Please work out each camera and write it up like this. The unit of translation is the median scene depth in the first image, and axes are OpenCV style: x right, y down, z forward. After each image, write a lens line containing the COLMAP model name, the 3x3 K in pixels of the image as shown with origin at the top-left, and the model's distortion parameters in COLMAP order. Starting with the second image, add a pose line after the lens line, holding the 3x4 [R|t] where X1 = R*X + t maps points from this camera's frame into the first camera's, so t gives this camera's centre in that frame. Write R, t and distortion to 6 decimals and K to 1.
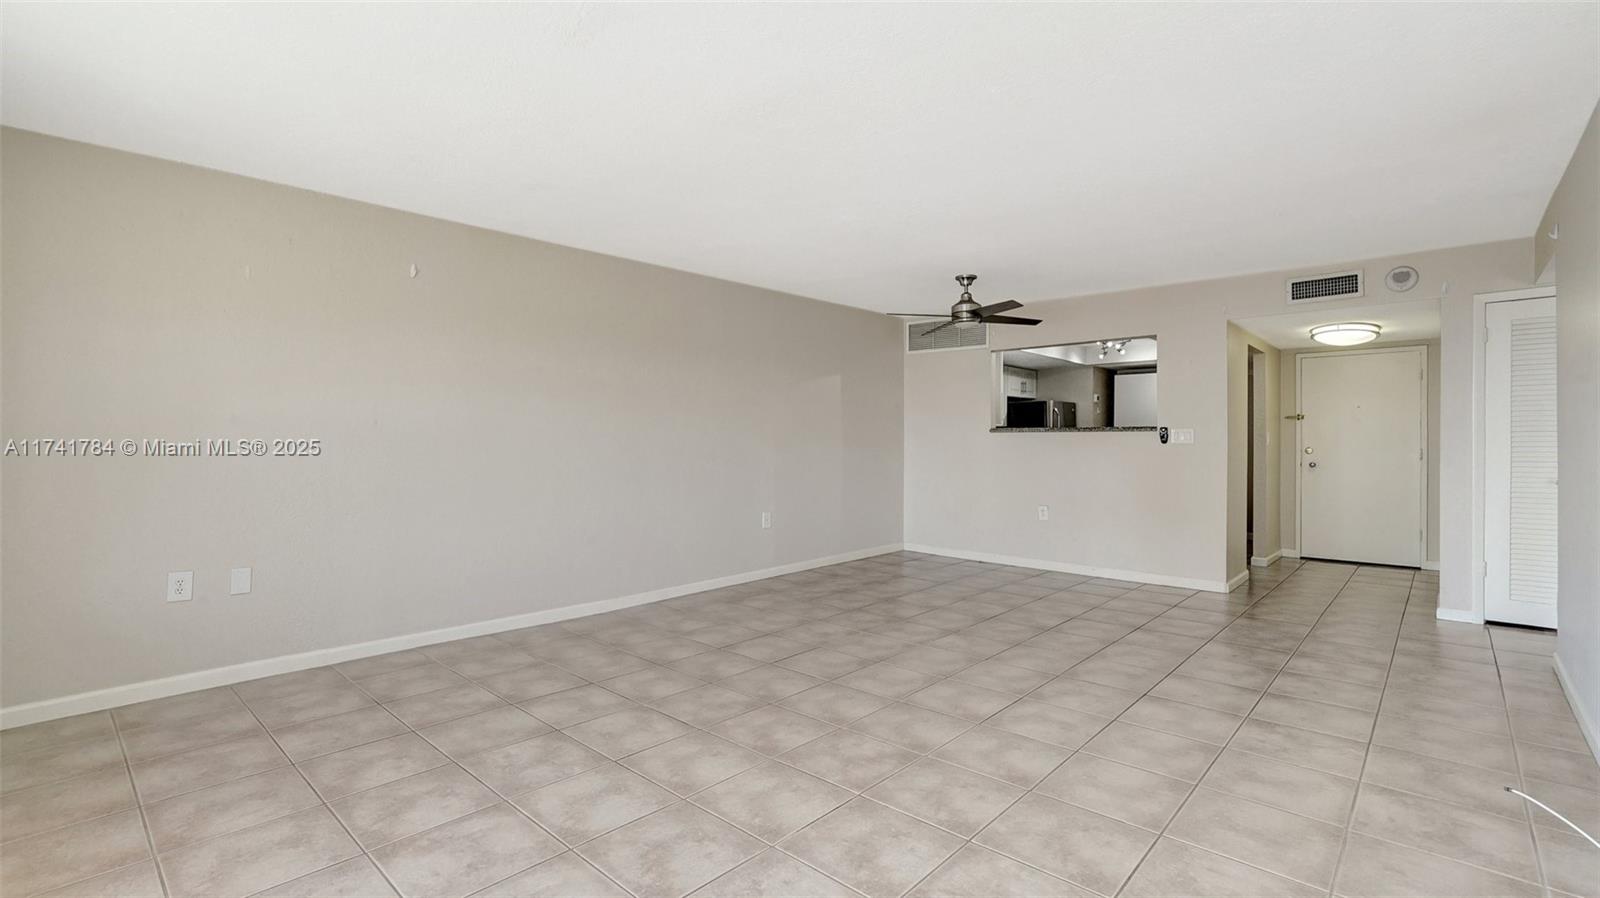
lens RADIAL K [[720.8, 0, 798.4], [0, 720.8, 451.0], [0, 0, 1]] dist [-0.009258, 0.007315]
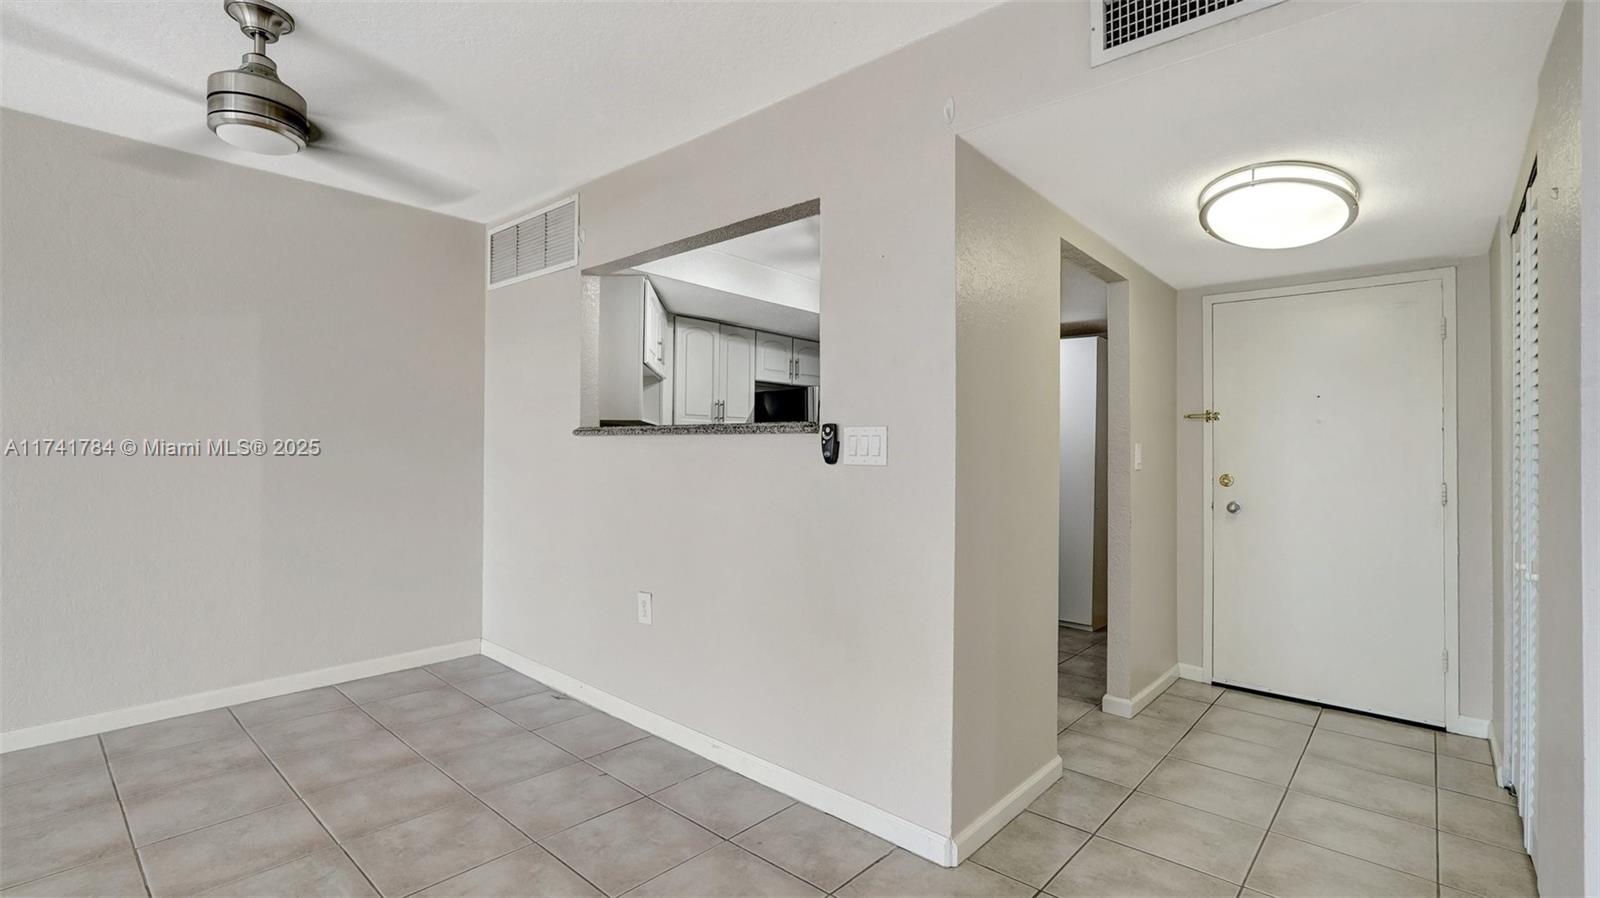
lens RADIAL K [[720.8, 0, 799.0], [0, 720.8, 448.6], [0, 0, 1]] dist [-0.009258, 0.007315]
pose [[0.999823, 0.014094, 0.012488, 0.419248], [-0.013838, 0.999698, -0.020302, -0.009123], [-0.012770, 0.020125, 0.999716, 0.513801]]
